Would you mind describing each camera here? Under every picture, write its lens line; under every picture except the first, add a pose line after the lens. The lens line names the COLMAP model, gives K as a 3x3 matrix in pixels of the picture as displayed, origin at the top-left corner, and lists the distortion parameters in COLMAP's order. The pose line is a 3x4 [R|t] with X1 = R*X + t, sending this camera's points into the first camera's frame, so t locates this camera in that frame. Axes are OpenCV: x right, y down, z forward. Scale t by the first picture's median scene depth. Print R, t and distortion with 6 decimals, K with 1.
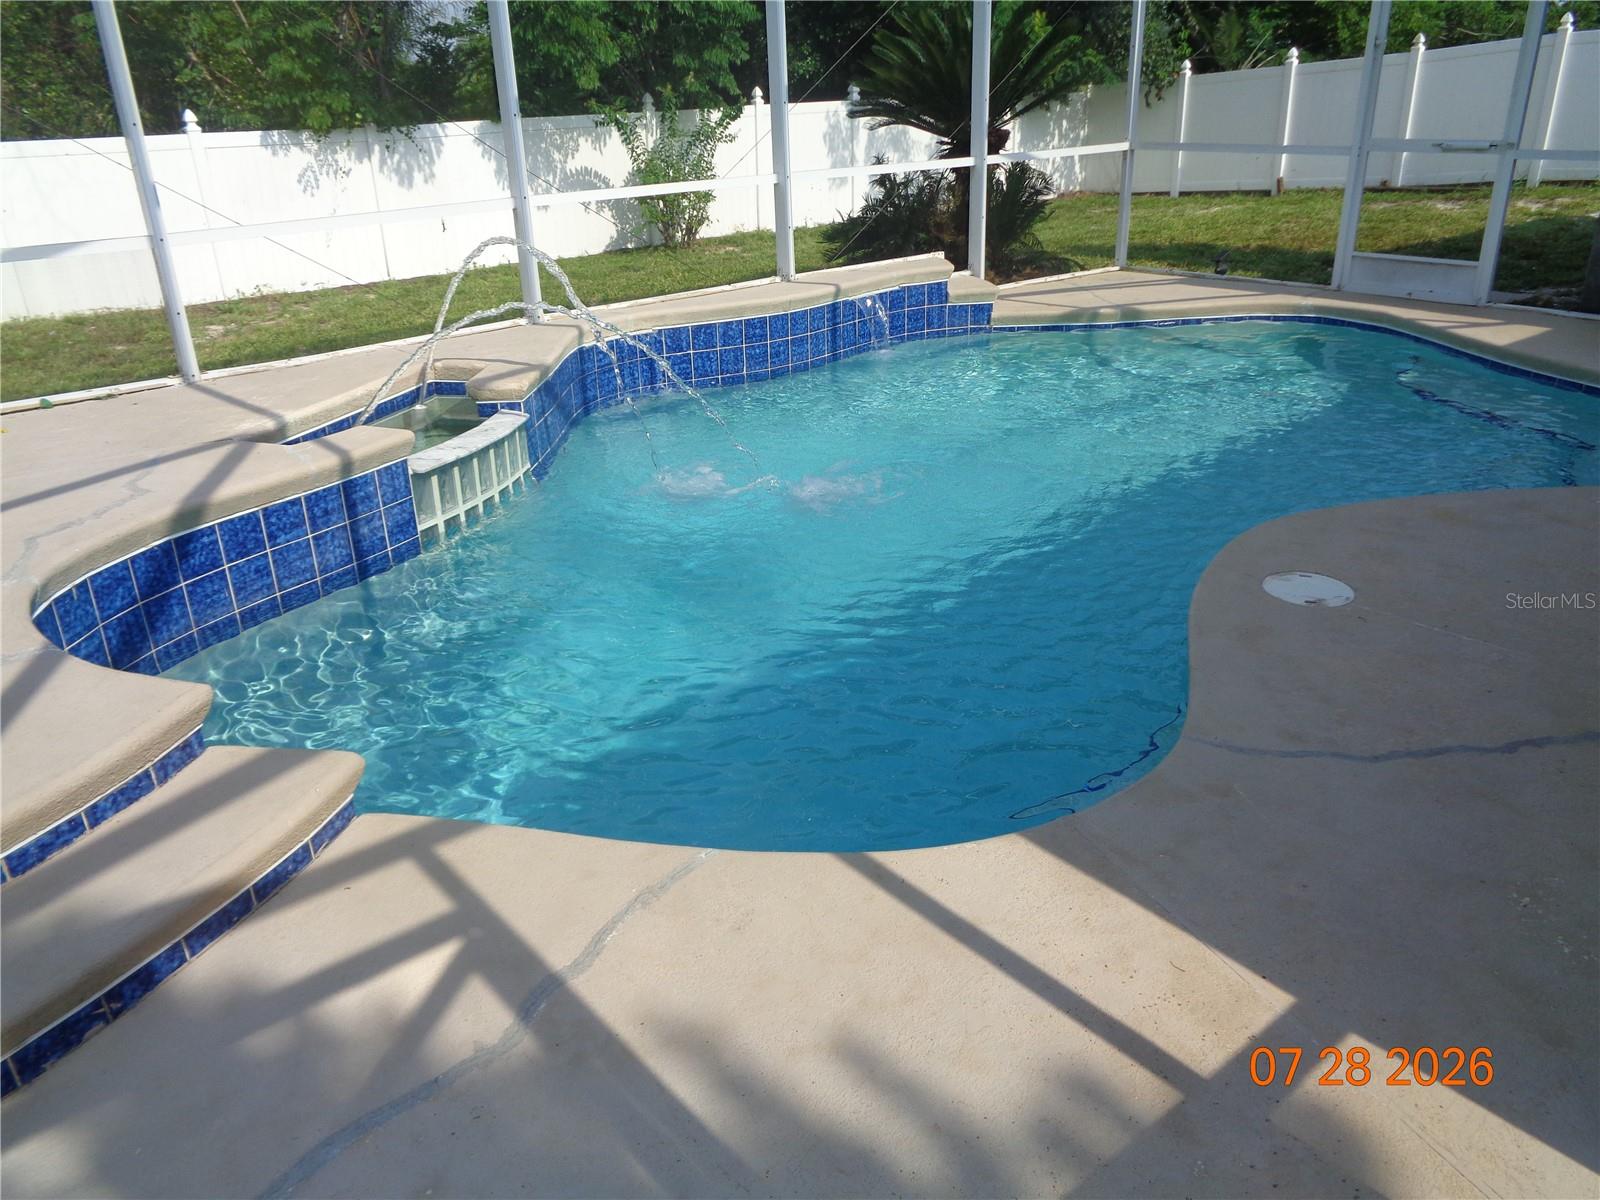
lens RADIAL K [[1193.3, 0, 797.5], [0, 1193.3, 594.8], [0, 0, 1]] dist [-0.010848, 0.000065]
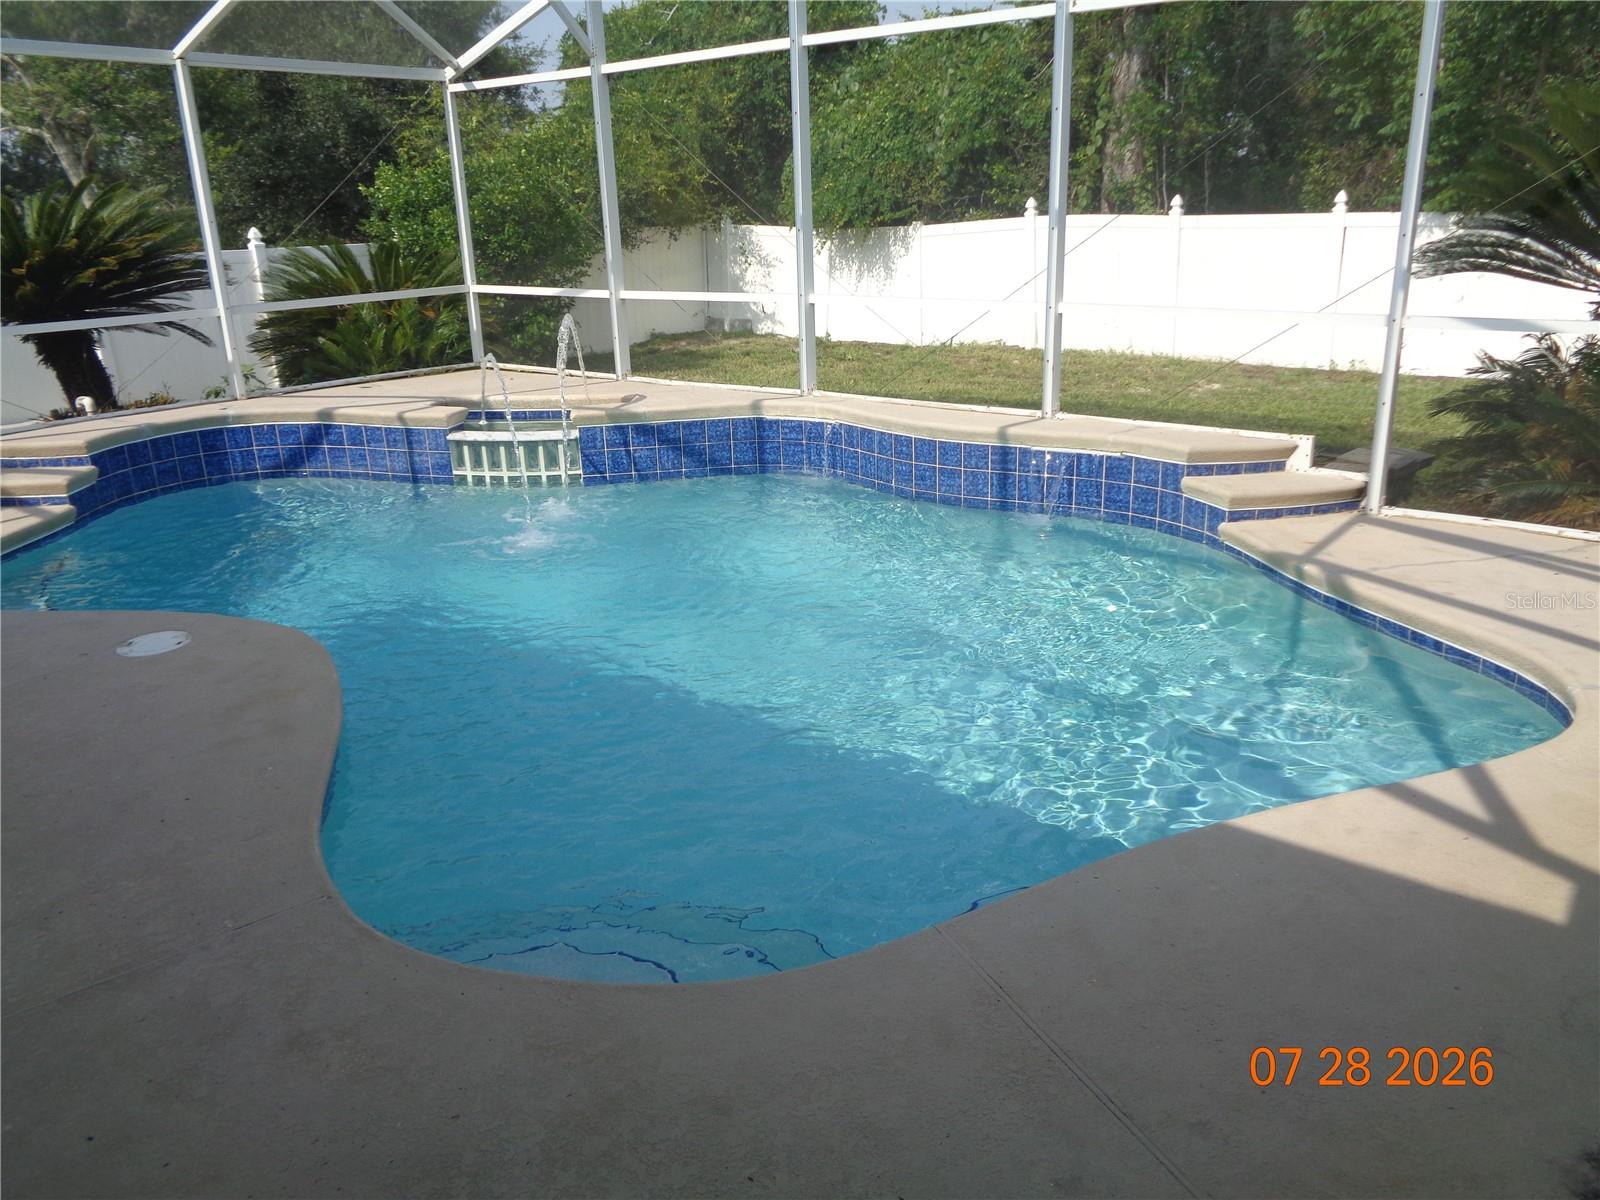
lens RADIAL K [[1201.9, 0, 800.0], [0, 1201.9, 604.6], [0, 0, 1]] dist [0.005372, 0.001388]
pose [[0.203182, 0.341576, -0.917629, 0.921990], [-0.367869, 0.895149, 0.251754, -0.327819], [0.907408, 0.286416, 0.307533, 0.653700]]
